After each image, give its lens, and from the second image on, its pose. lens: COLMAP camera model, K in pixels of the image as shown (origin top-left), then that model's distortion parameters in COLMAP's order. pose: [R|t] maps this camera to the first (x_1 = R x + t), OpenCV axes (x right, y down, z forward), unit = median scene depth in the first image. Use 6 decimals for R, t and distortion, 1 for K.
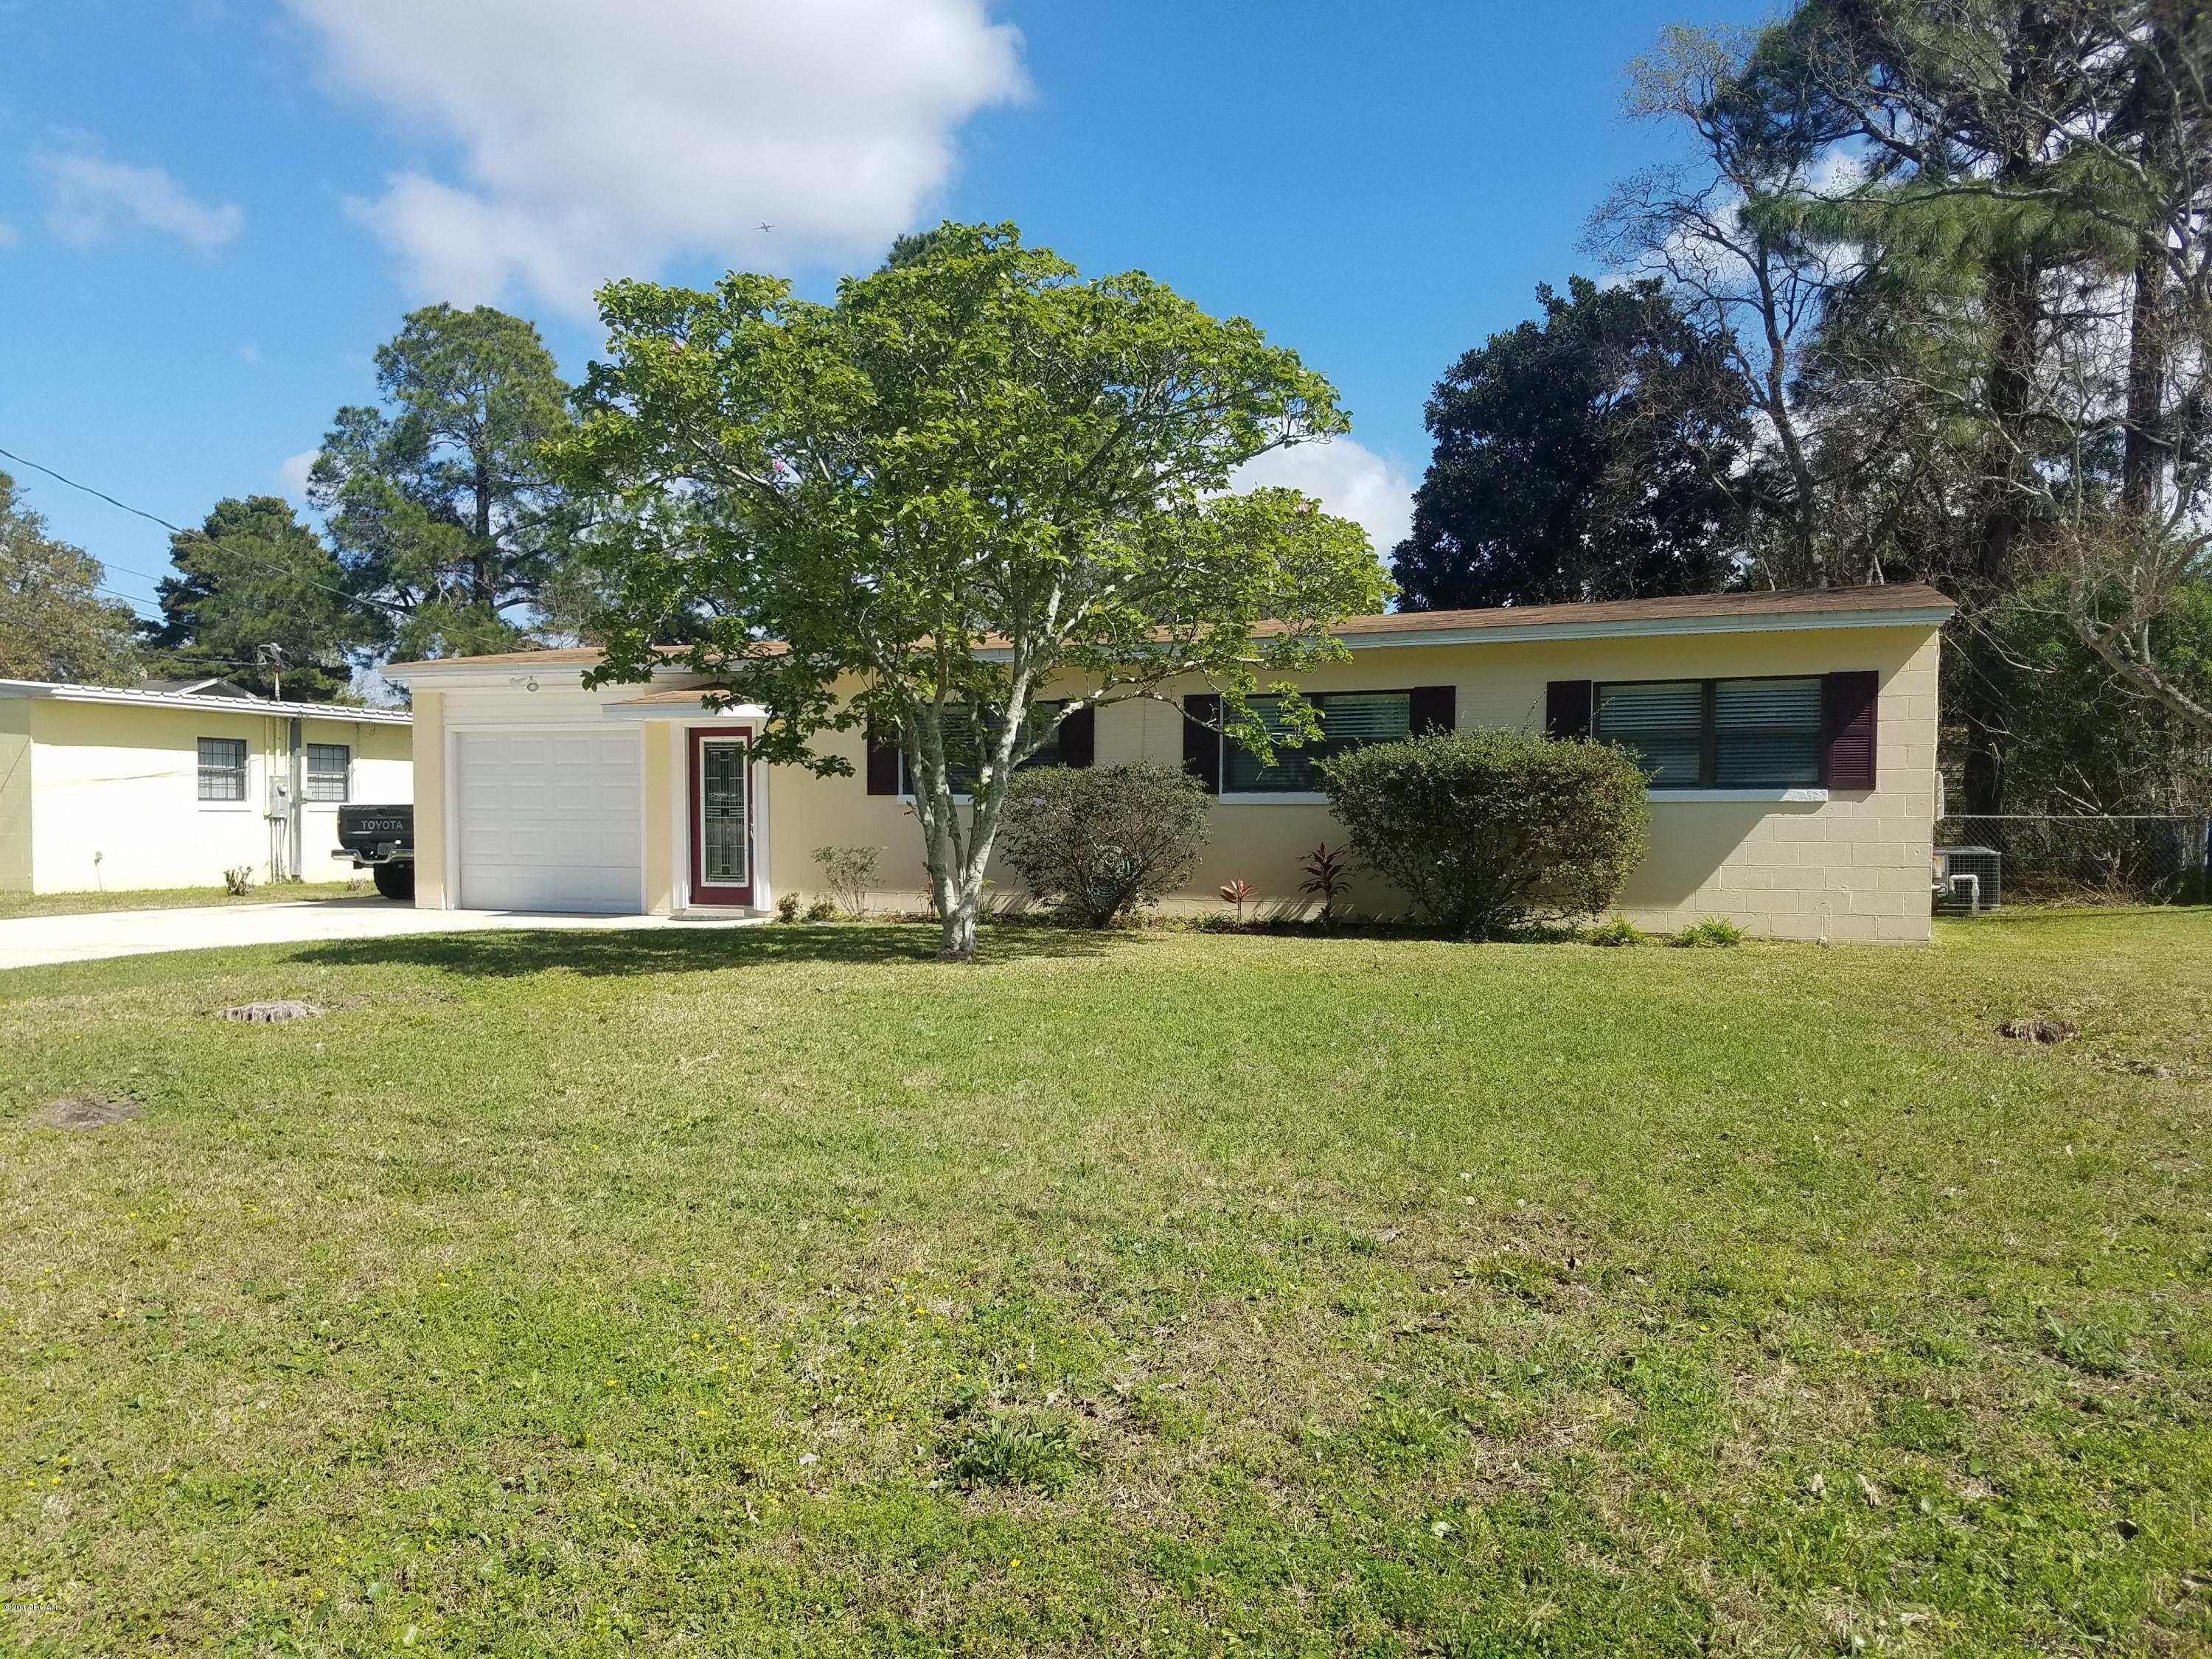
lens RADIAL K [[1738.1, 0, 1106.0], [0, 1738.1, 829.5], [0, 0, 1]] dist [0.006114, 0.002447]
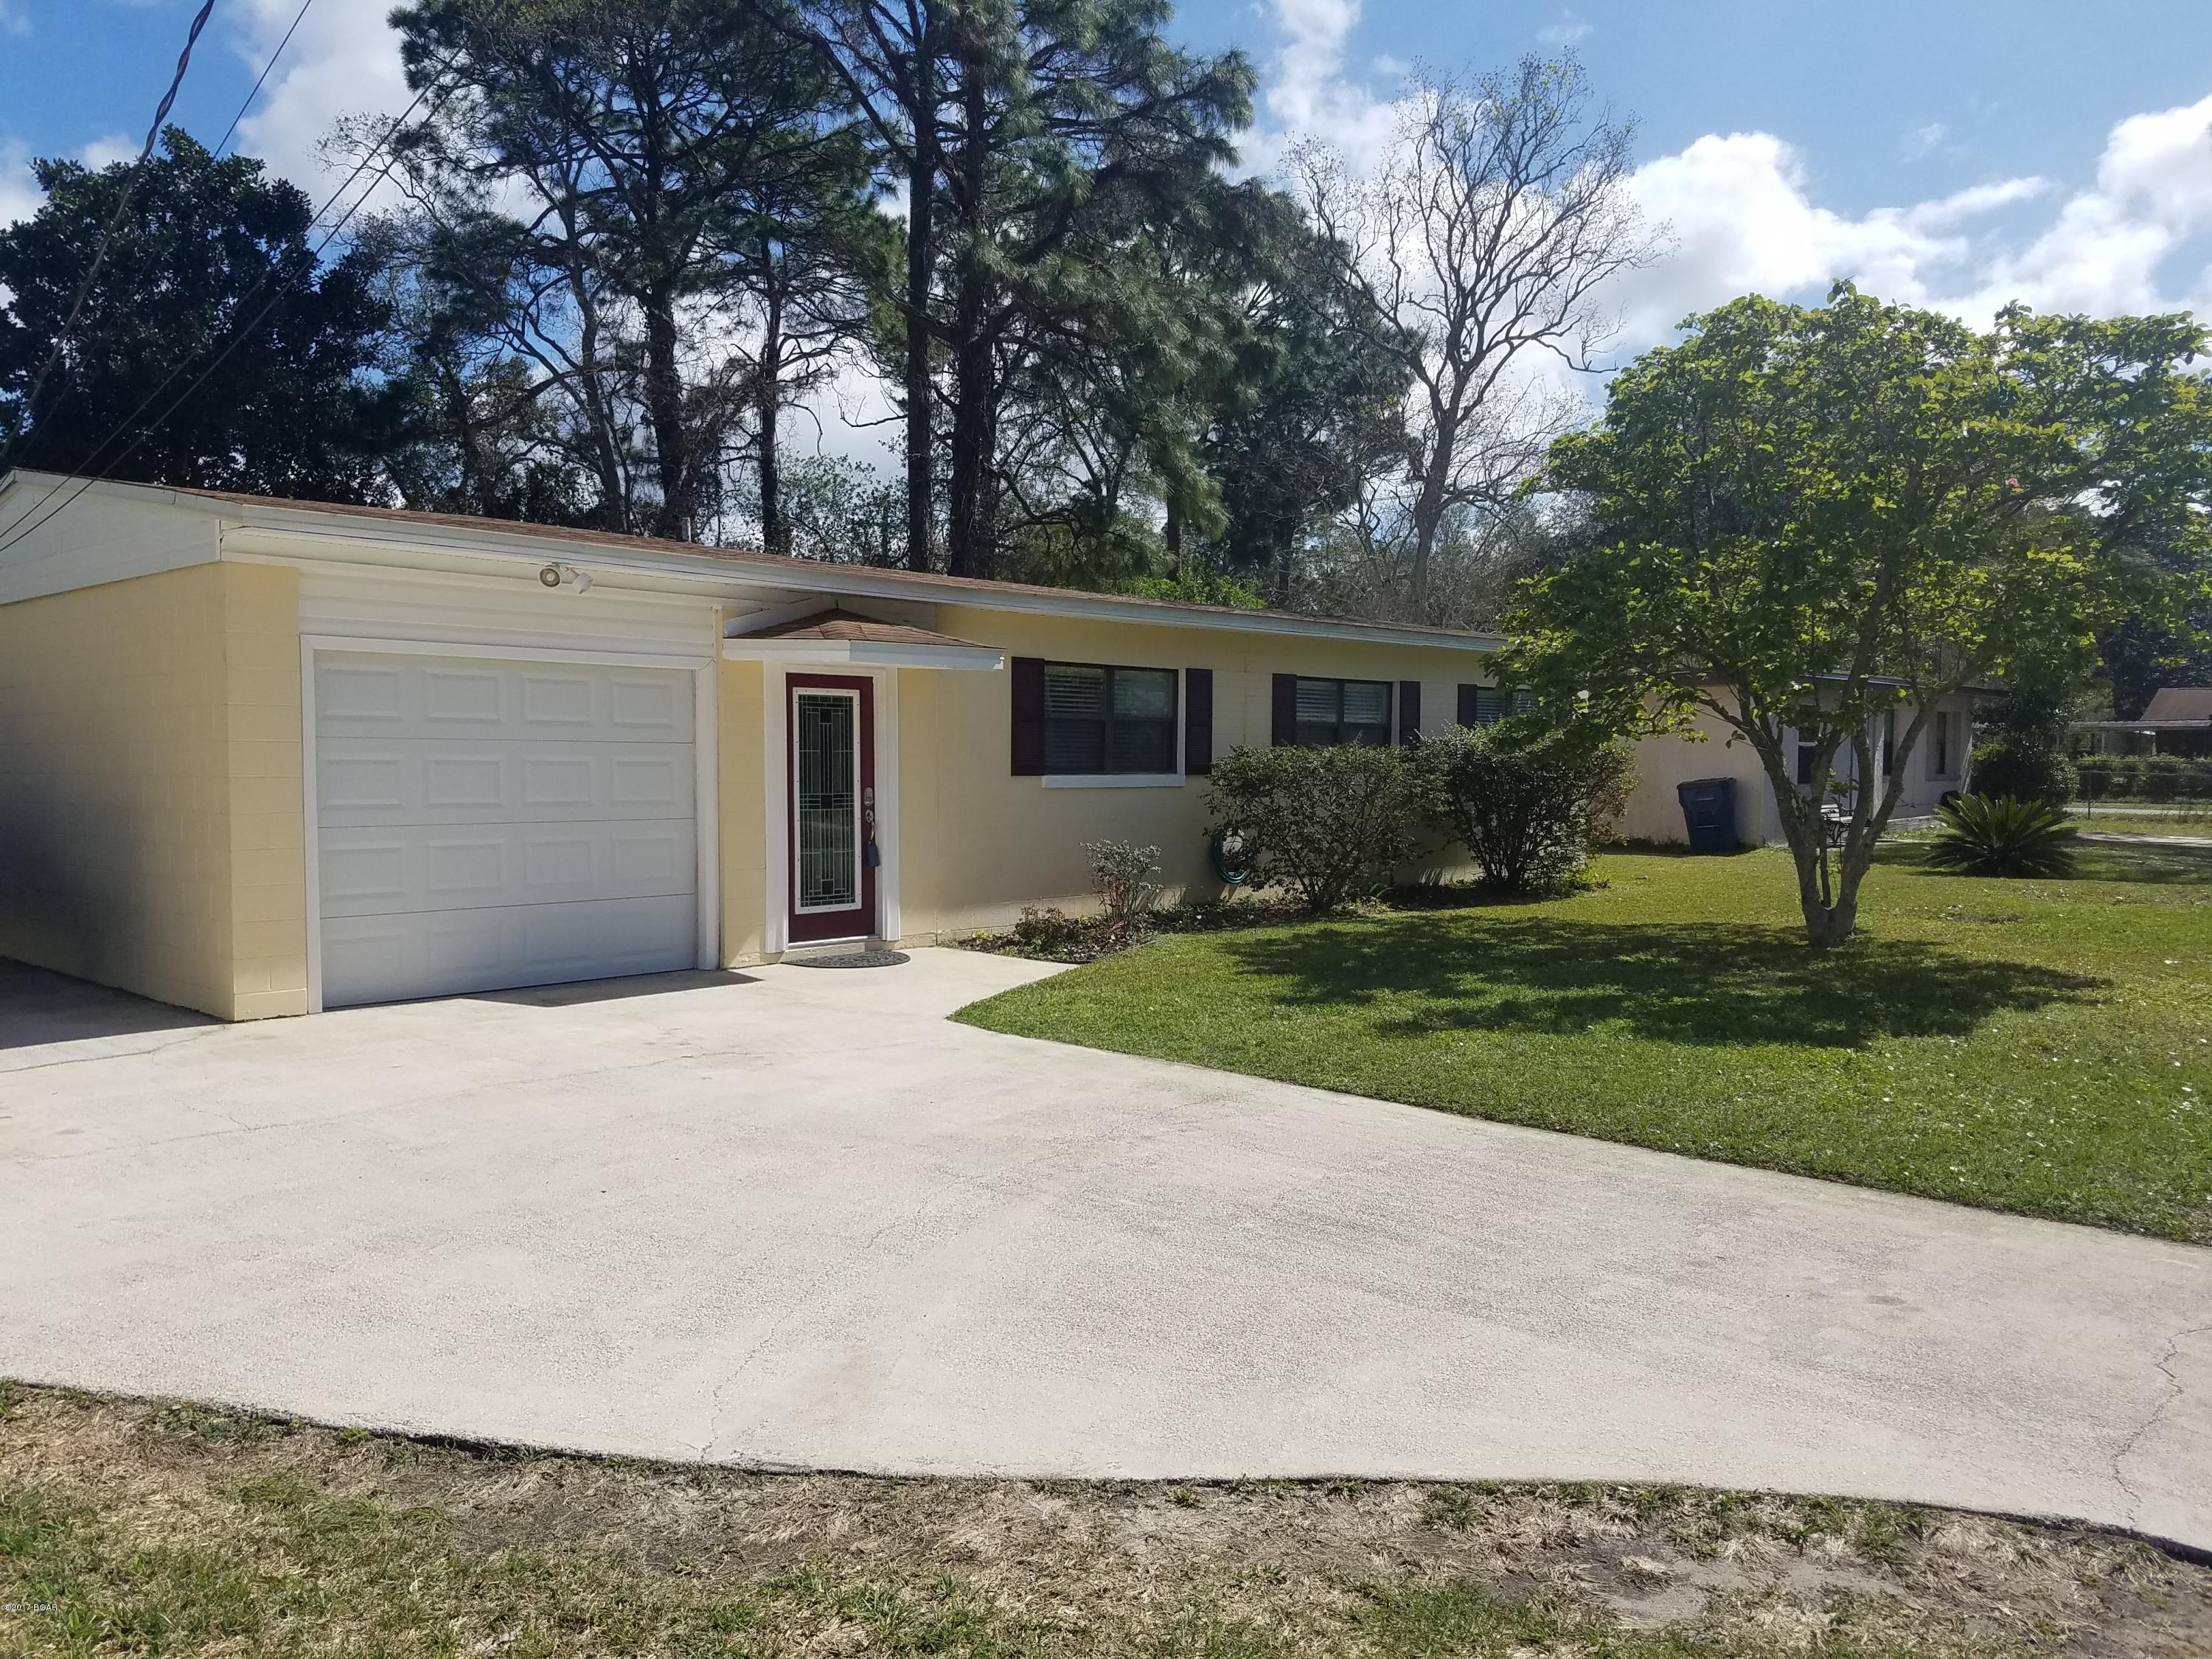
lens RADIAL K [[1738.1, 0, 1106.0], [0, 1738.1, 829.5], [0, 0, 1]] dist [0.006114, 0.002447]
pose [[0.311687, -0.041439, 0.949281, -0.826103], [0.009072, 0.999133, 0.040636, -0.025472], [-0.950142, -0.004054, 0.311793, 0.687893]]
